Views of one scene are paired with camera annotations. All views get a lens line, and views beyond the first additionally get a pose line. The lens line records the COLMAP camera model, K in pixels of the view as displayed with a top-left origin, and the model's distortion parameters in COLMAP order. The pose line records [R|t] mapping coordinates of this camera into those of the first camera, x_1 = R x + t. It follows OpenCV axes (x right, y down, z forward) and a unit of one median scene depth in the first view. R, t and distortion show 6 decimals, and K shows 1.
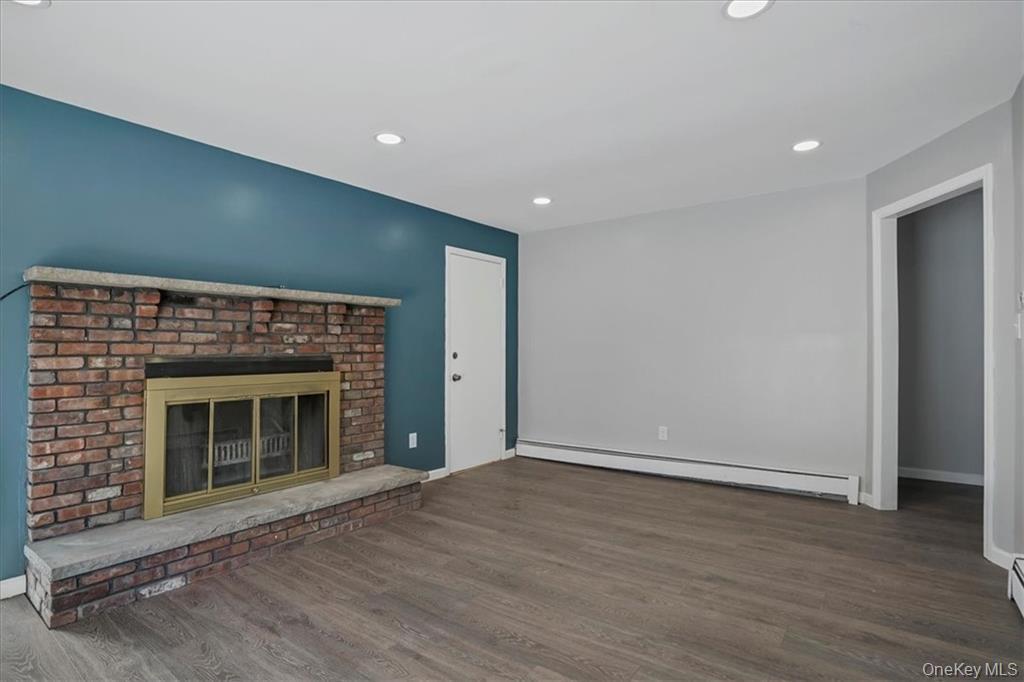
lens RADIAL K [[485.9, 0, 512.0], [0, 485.9, 337.3], [0, 0, 1]] dist [-0.041149, 0.018975]
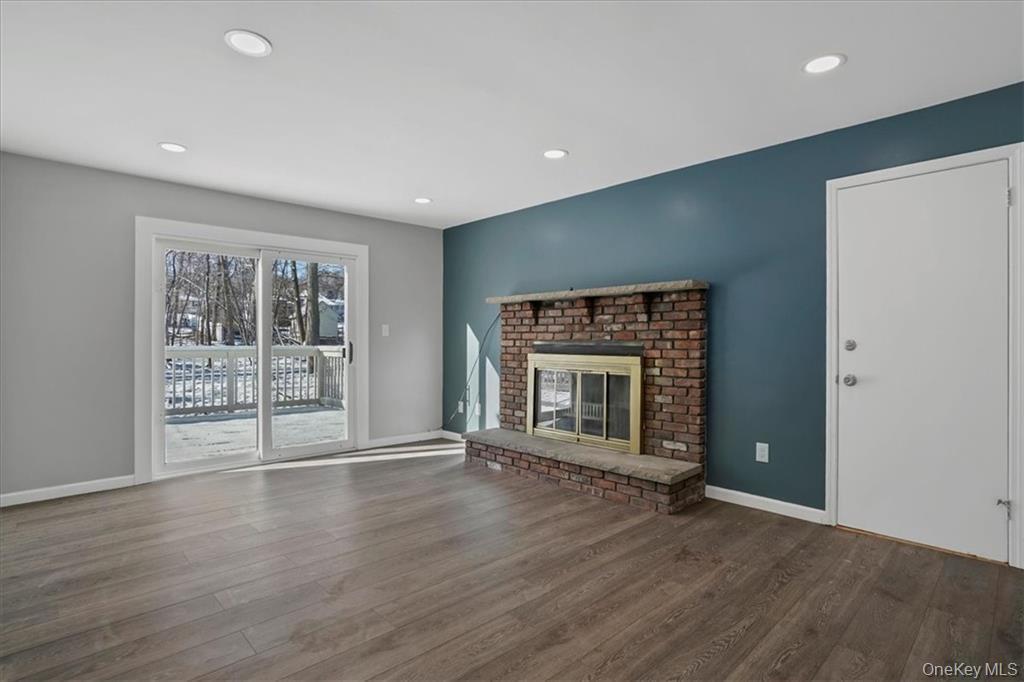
lens RADIAL K [[485.9, 0, 512.0], [0, 485.9, 337.3], [0, 0, 1]] dist [-0.041149, 0.018975]
pose [[-0.095003, 0.001980, -0.995475, 0.783842], [0.025436, 0.999676, -0.000439, 0.022403], [0.995152, -0.025362, -0.095023, 0.877701]]
